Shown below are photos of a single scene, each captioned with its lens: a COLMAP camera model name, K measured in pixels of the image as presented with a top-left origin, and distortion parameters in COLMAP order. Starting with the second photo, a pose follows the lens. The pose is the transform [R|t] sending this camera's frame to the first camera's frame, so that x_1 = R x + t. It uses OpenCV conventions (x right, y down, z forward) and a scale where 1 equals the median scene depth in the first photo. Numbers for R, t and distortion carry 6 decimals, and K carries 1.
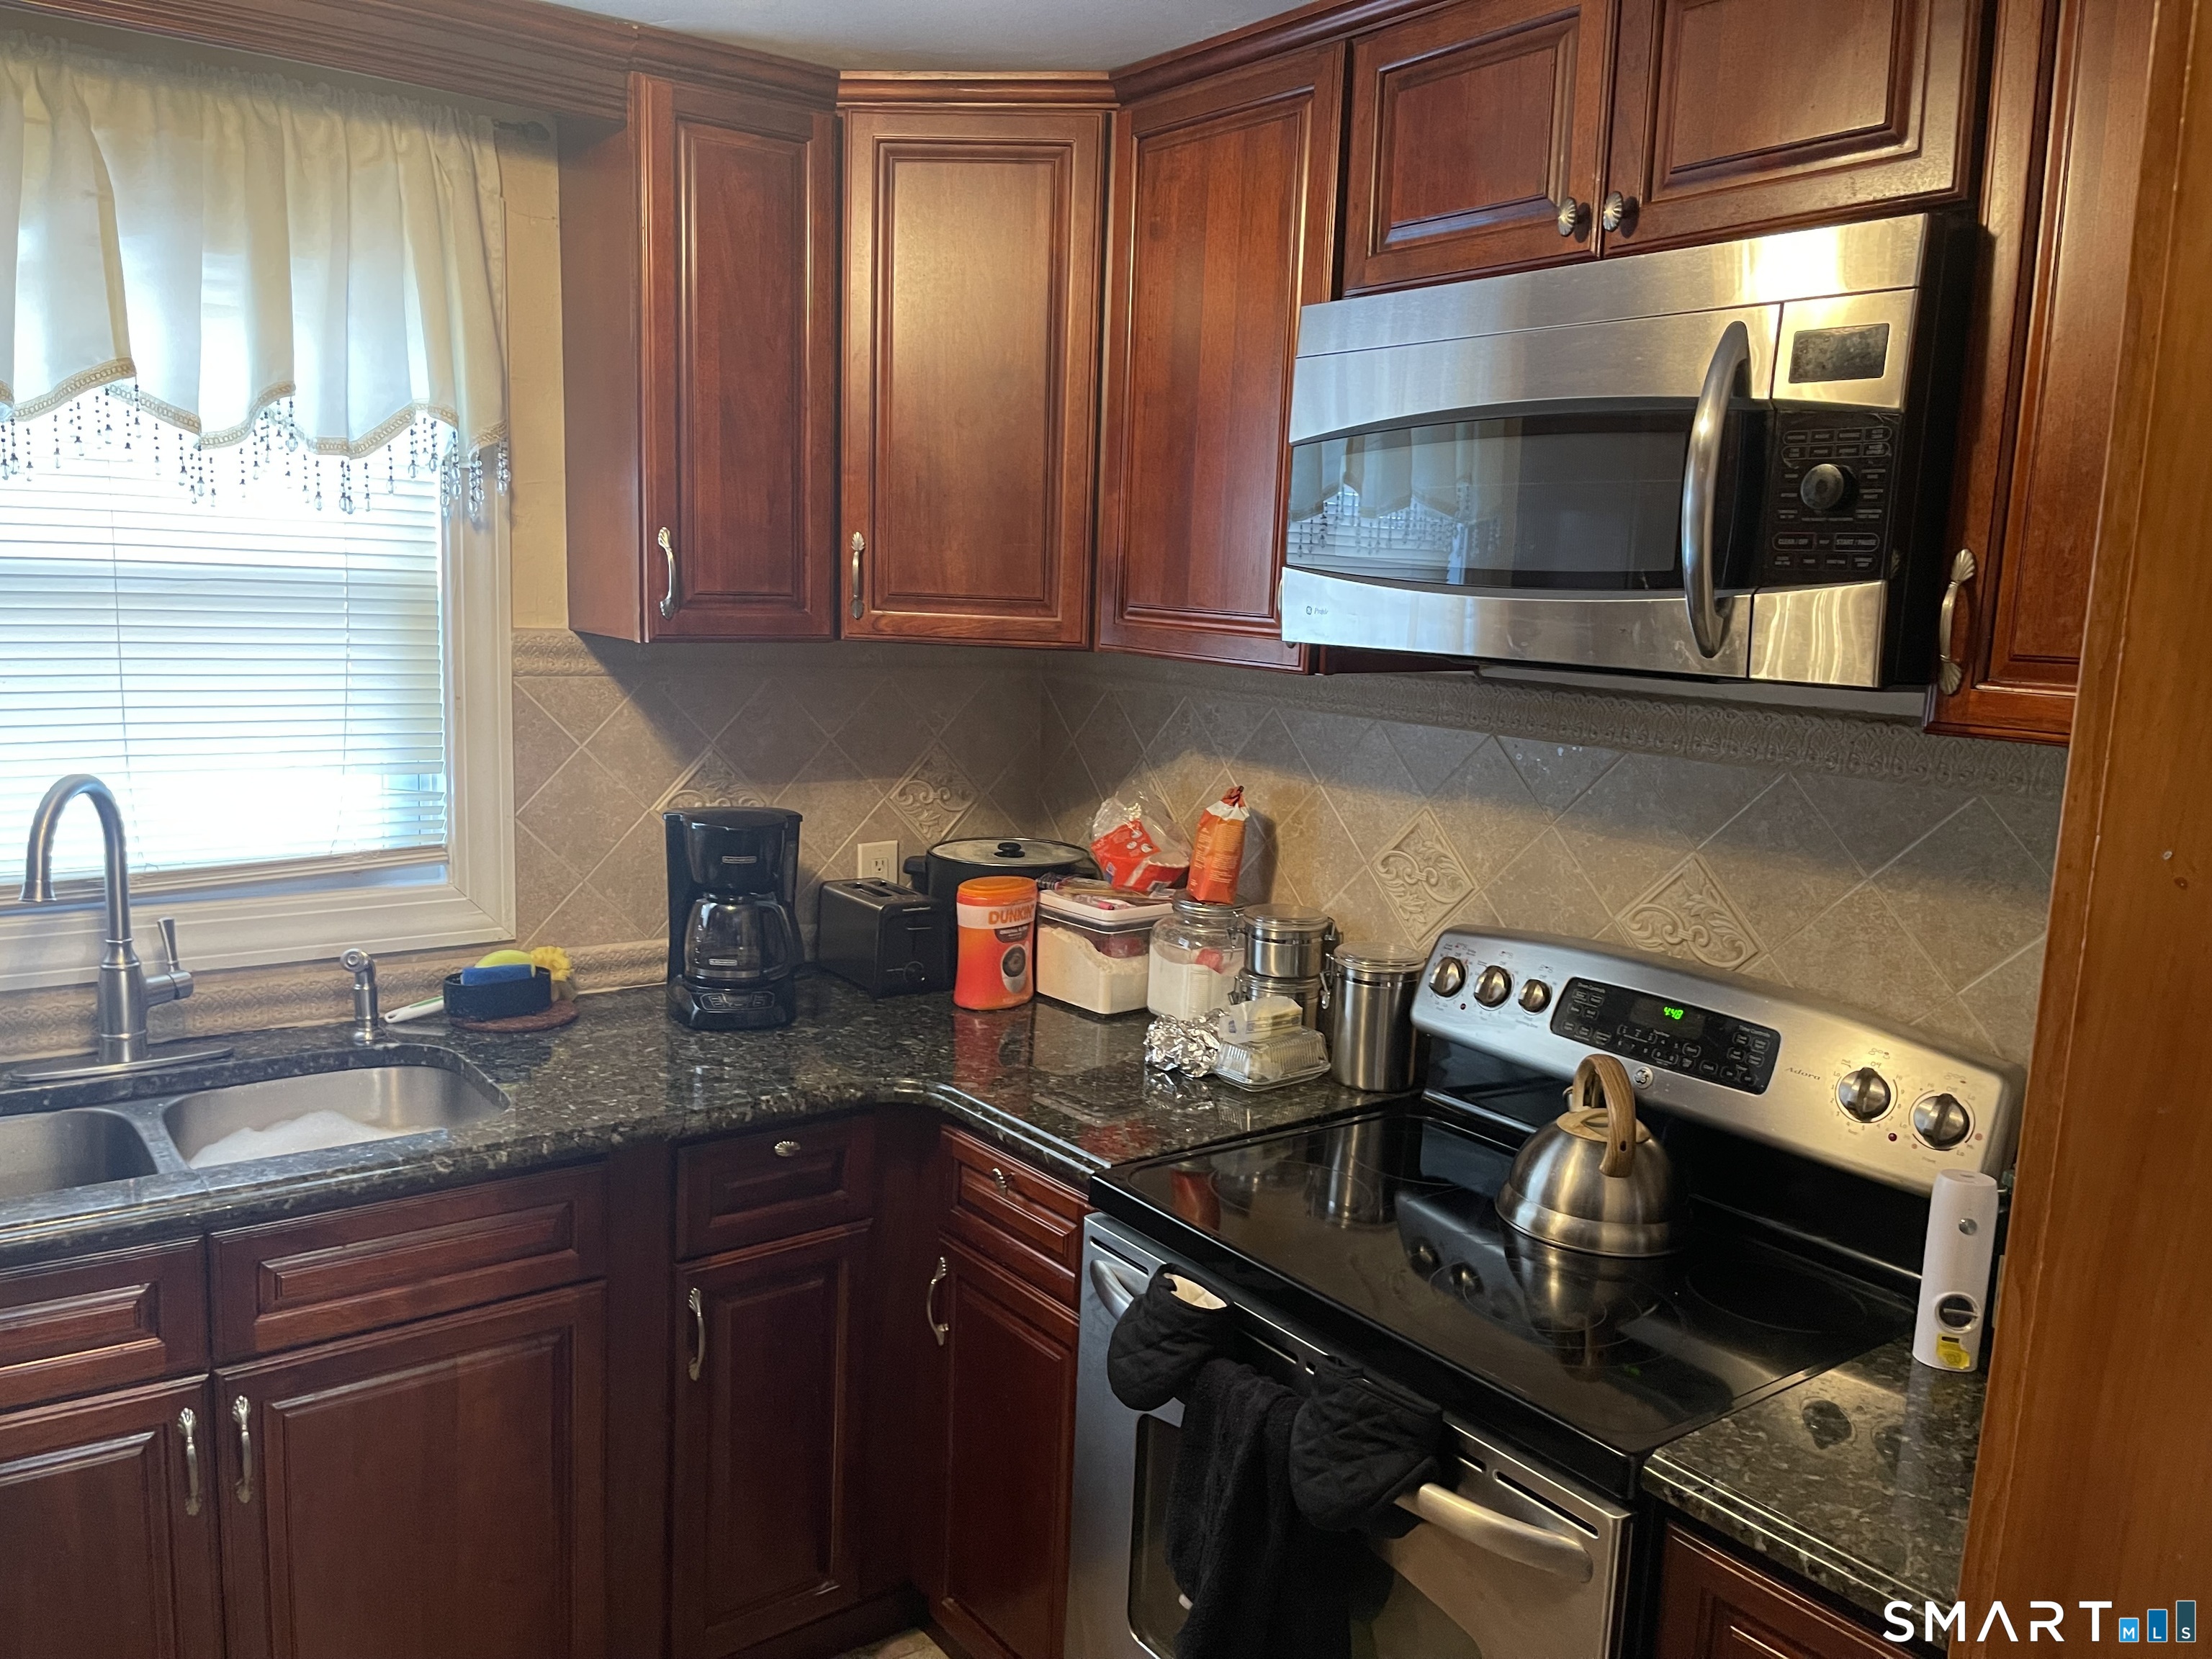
lens RADIAL K [[1681.0, 0, 1094.1], [0, 1681.0, 817.8], [0, 0, 1]] dist [0.067115, -0.080787]
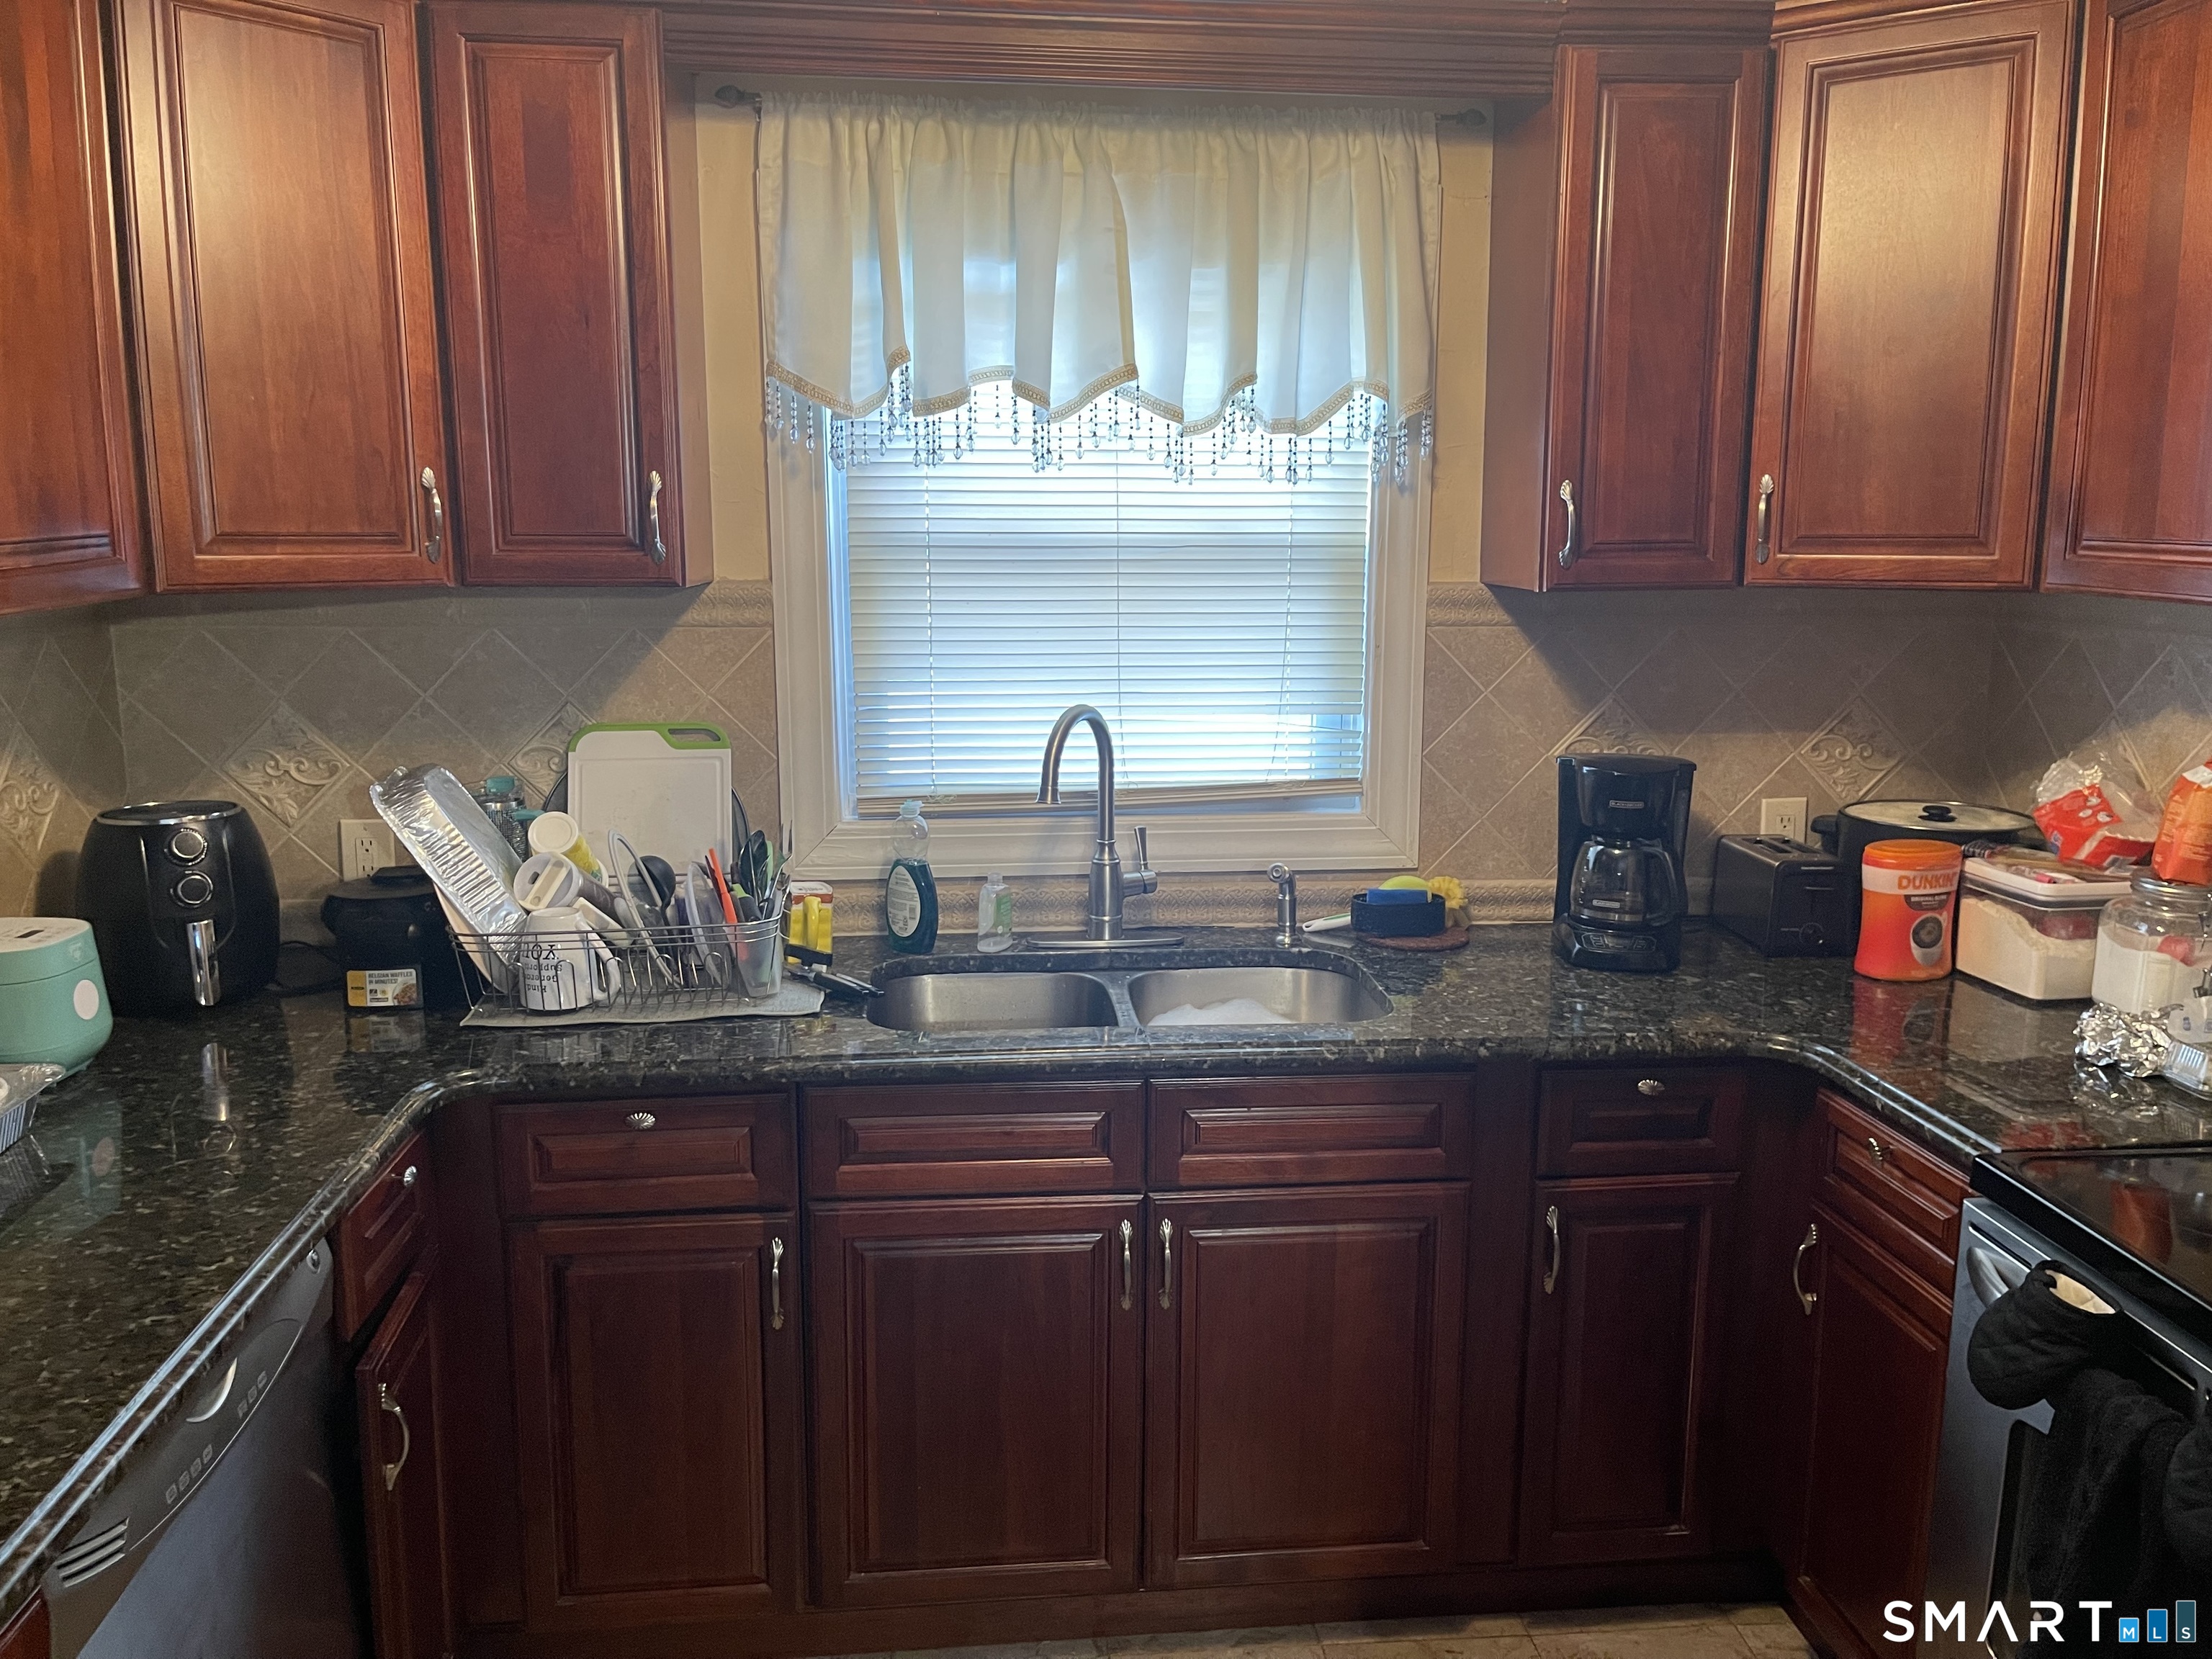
lens RADIAL K [[1688.5, 0, 1116.6], [0, 1688.5, 801.3], [0, 0, 1]] dist [0.059266, -0.072371]
pose [[0.854670, 0.049121, -0.516842, 0.058963], [-0.044502, 0.998781, 0.021334, 0.015643], [0.517260, 0.004767, 0.855815, -0.037099]]
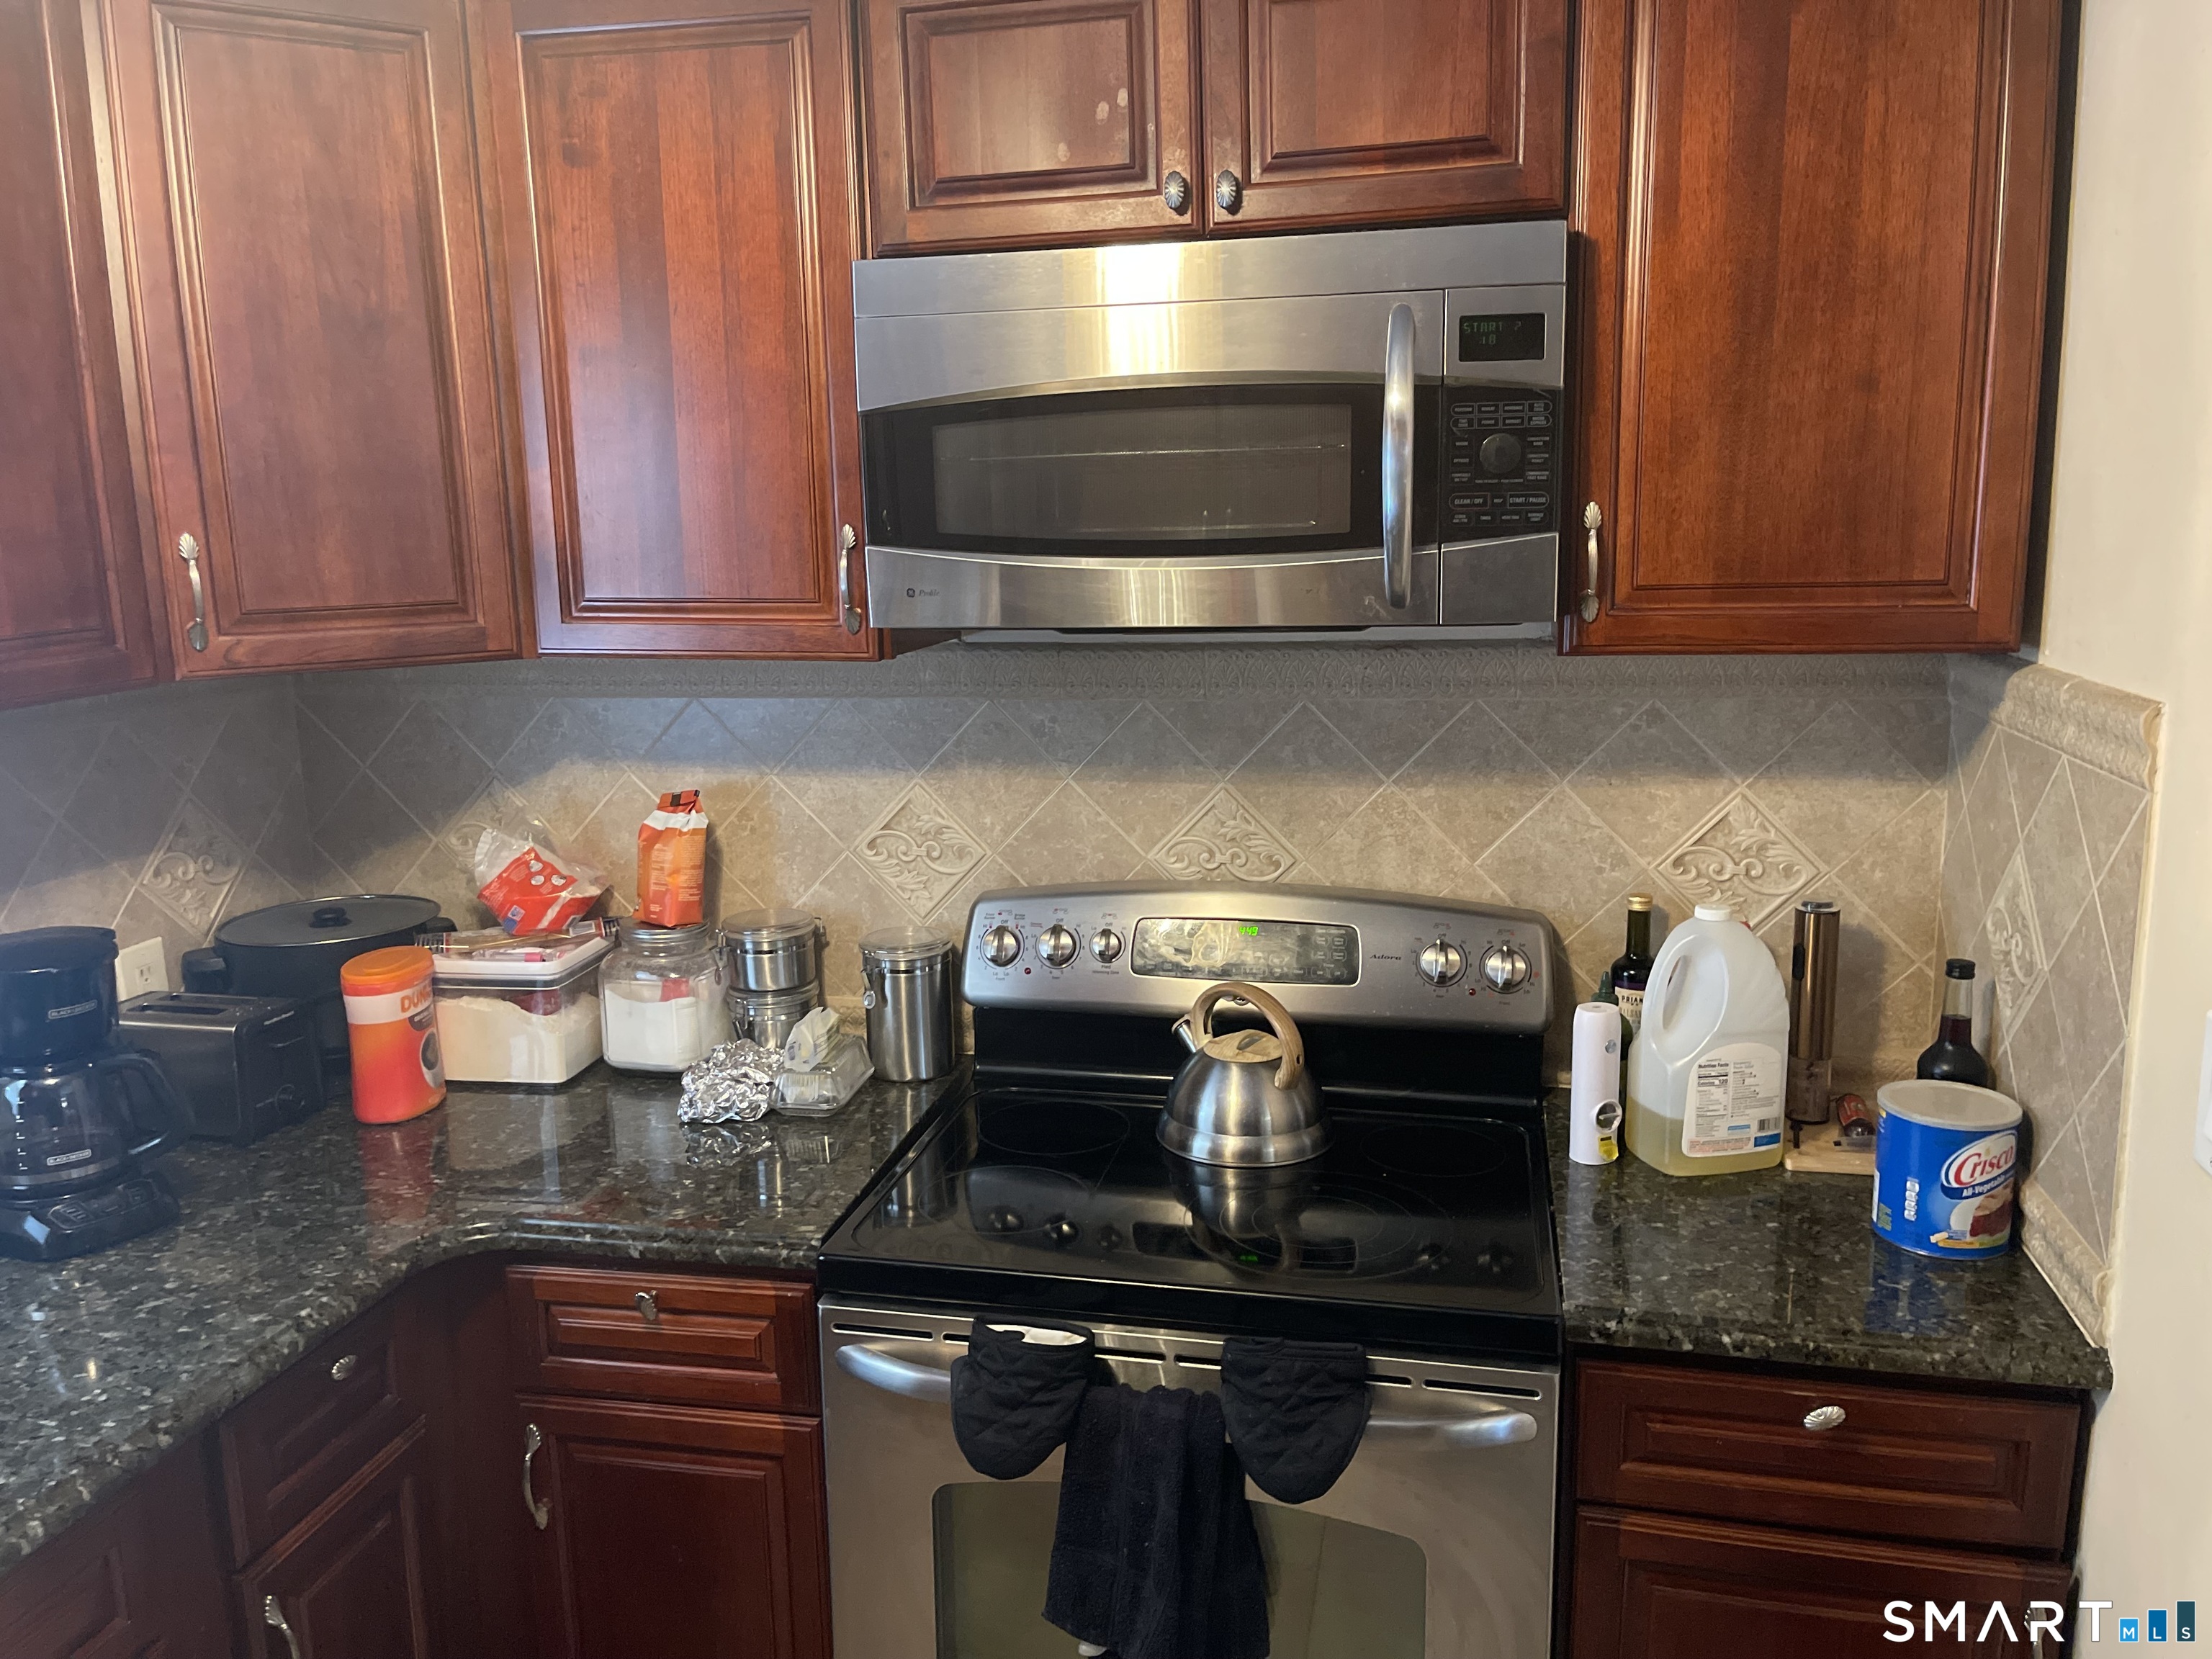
lens RADIAL K [[1688.5, 0, 1116.6], [0, 1688.5, 801.3], [0, 0, 1]] dist [0.059266, -0.072371]
pose [[0.754667, -0.166263, 0.634692, -0.339332], [0.145307, 0.985691, 0.085436, -0.061854], [-0.639815, 0.027750, 0.768028, 0.181857]]
